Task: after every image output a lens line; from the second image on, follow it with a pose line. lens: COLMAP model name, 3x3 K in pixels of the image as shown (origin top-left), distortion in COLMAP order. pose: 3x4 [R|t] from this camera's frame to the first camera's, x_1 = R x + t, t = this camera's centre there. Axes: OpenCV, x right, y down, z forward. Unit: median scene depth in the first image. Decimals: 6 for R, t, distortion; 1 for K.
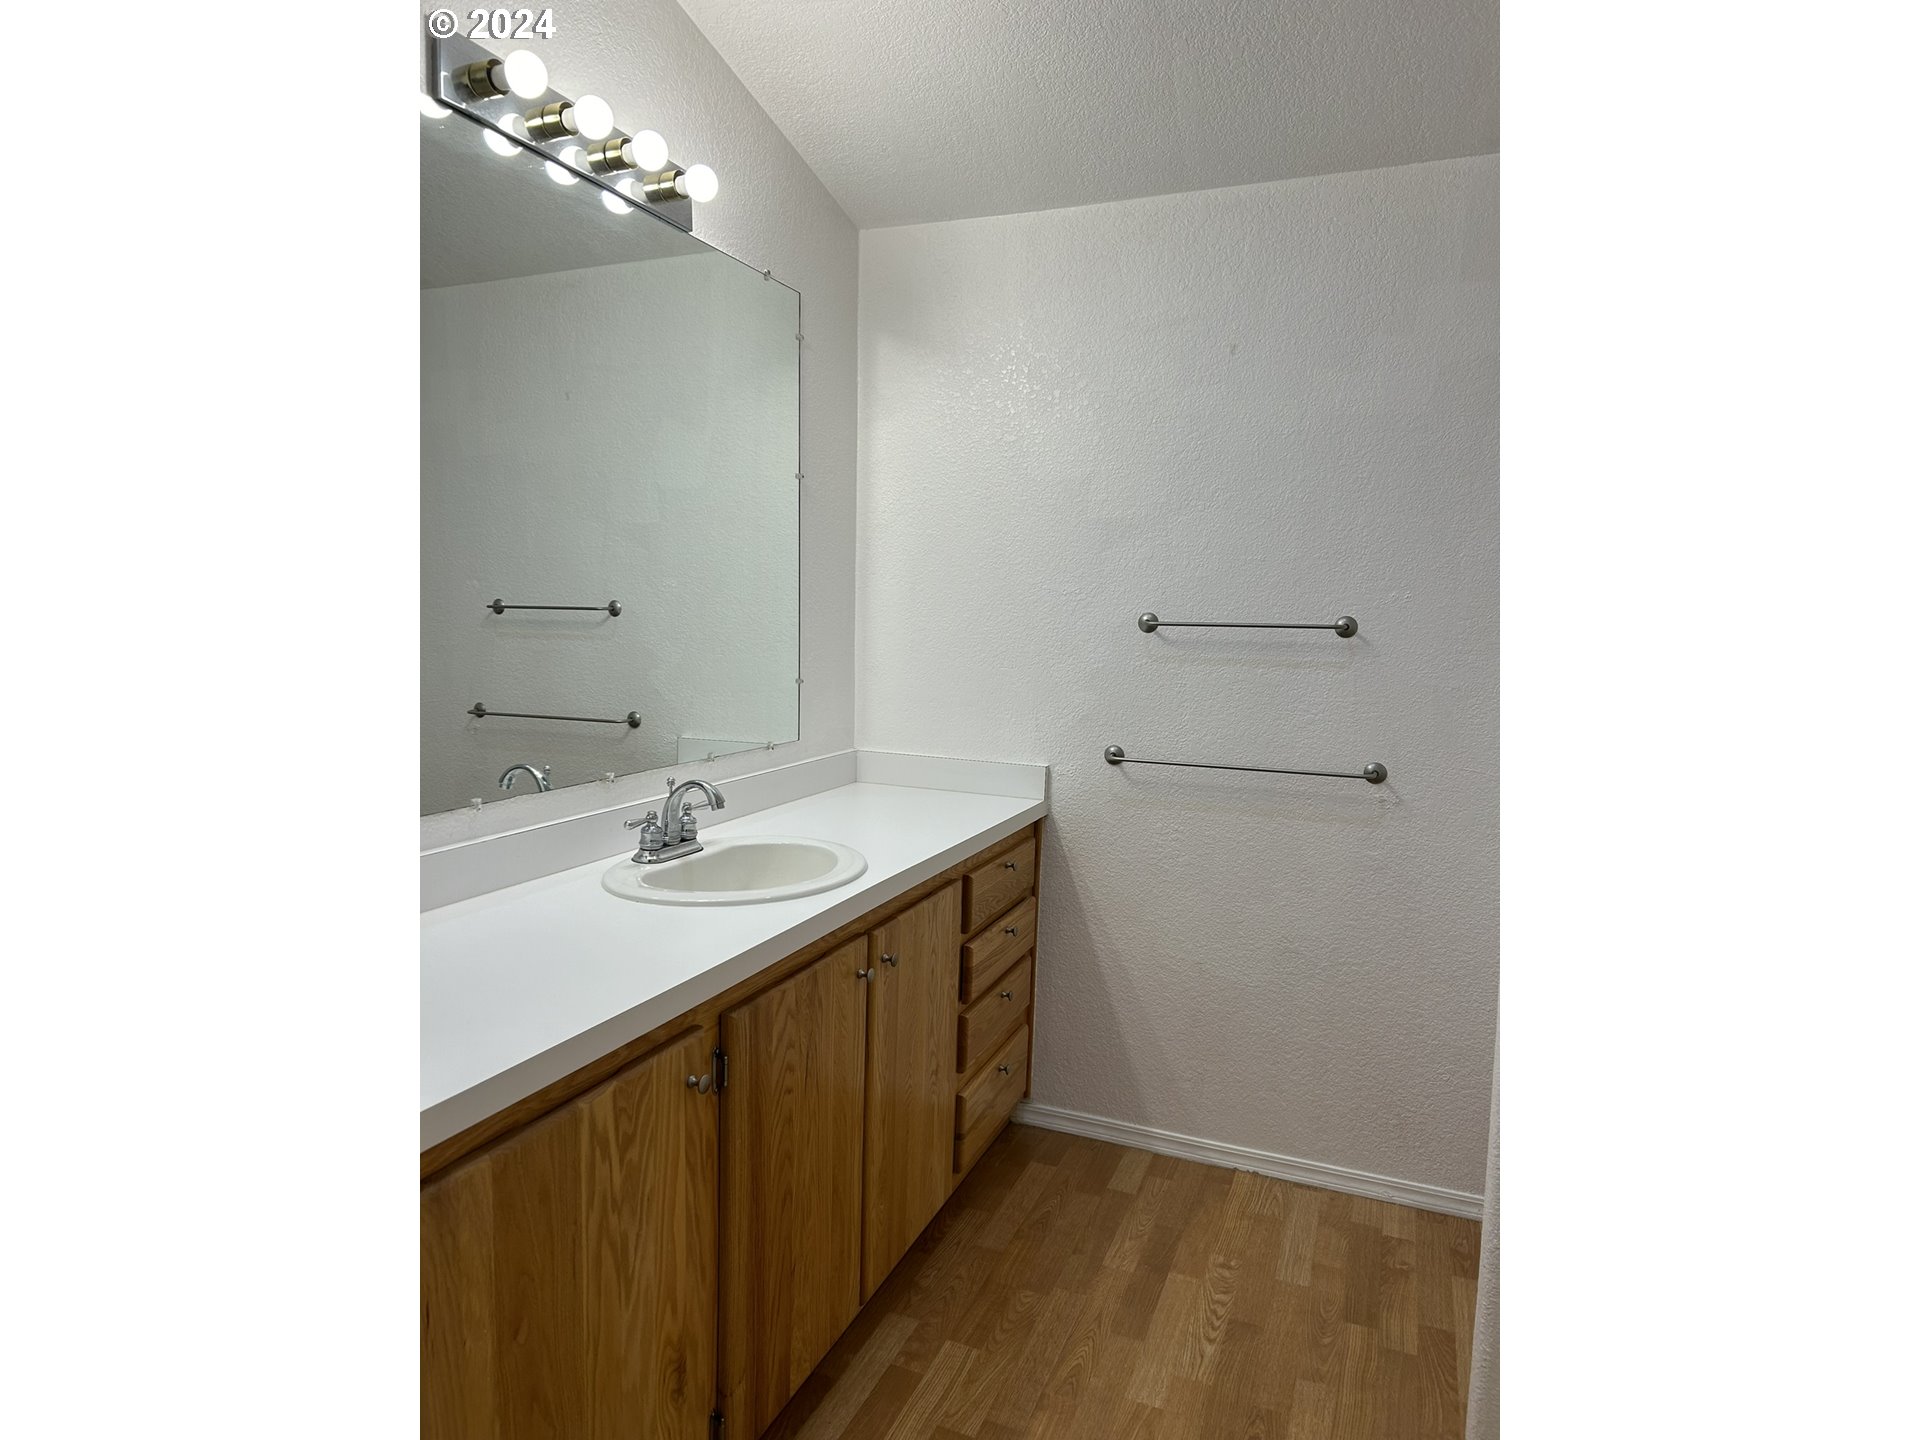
lens RADIAL K [[1062.5, 0, 960.0], [0, 1062.5, 720.0], [0, 0, 1]] dist [0.040594, -0.000097]
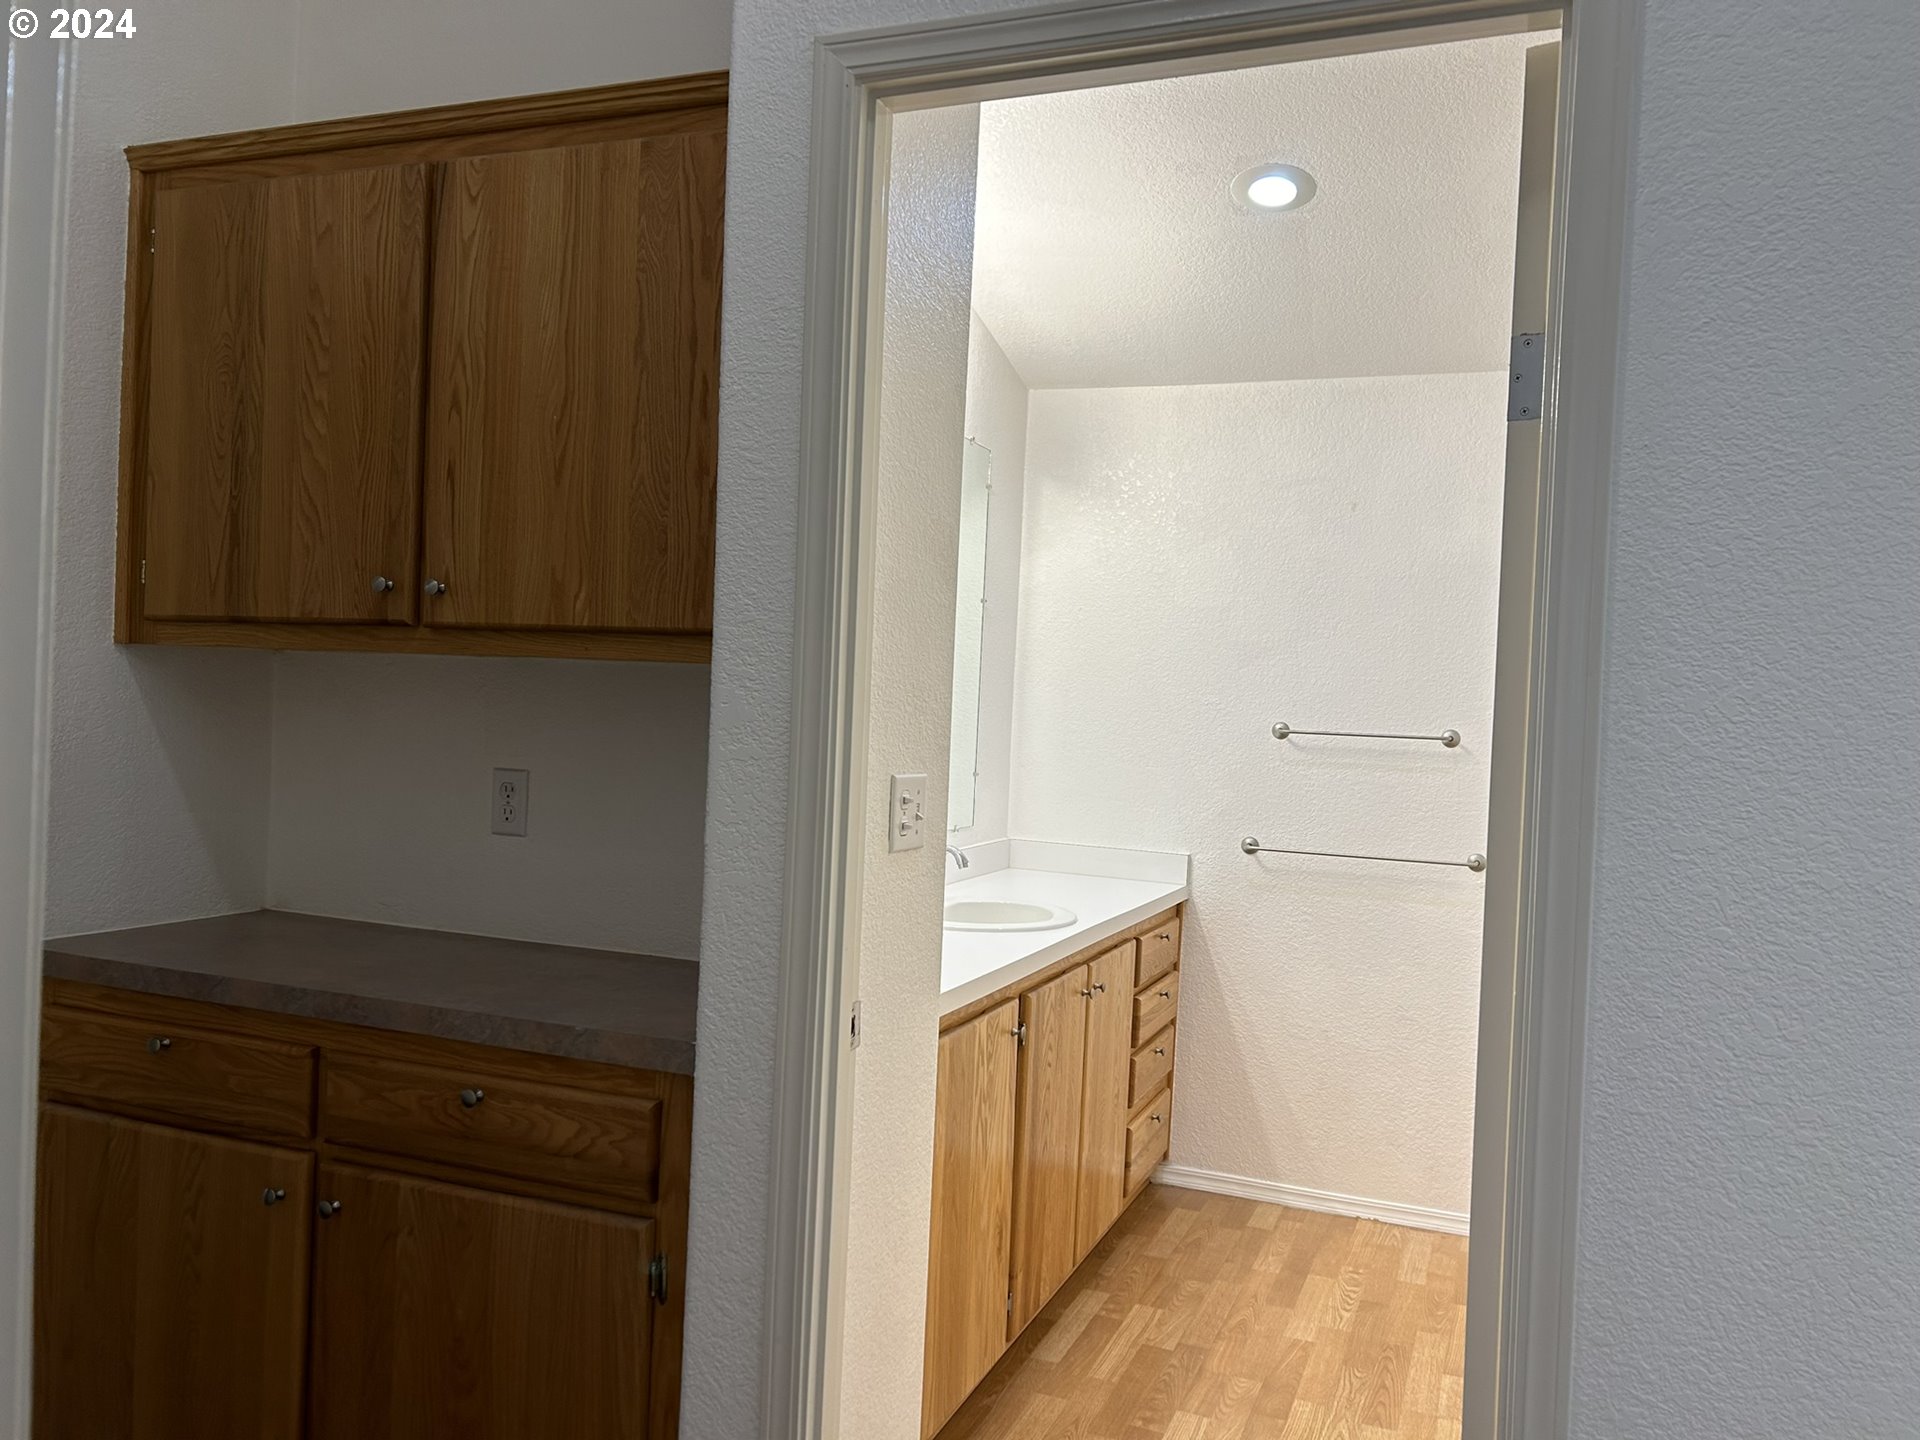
lens RADIAL K [[1446.0, 0, 960.0], [0, 1446.0, 720.0], [0, 0, 1]] dist [0.066634, -0.066110]
pose [[0.999477, 0.024725, 0.020829, -0.226195], [-0.022652, 0.995270, -0.094470, 0.059484], [-0.023066, 0.093949, 0.995310, -0.622240]]
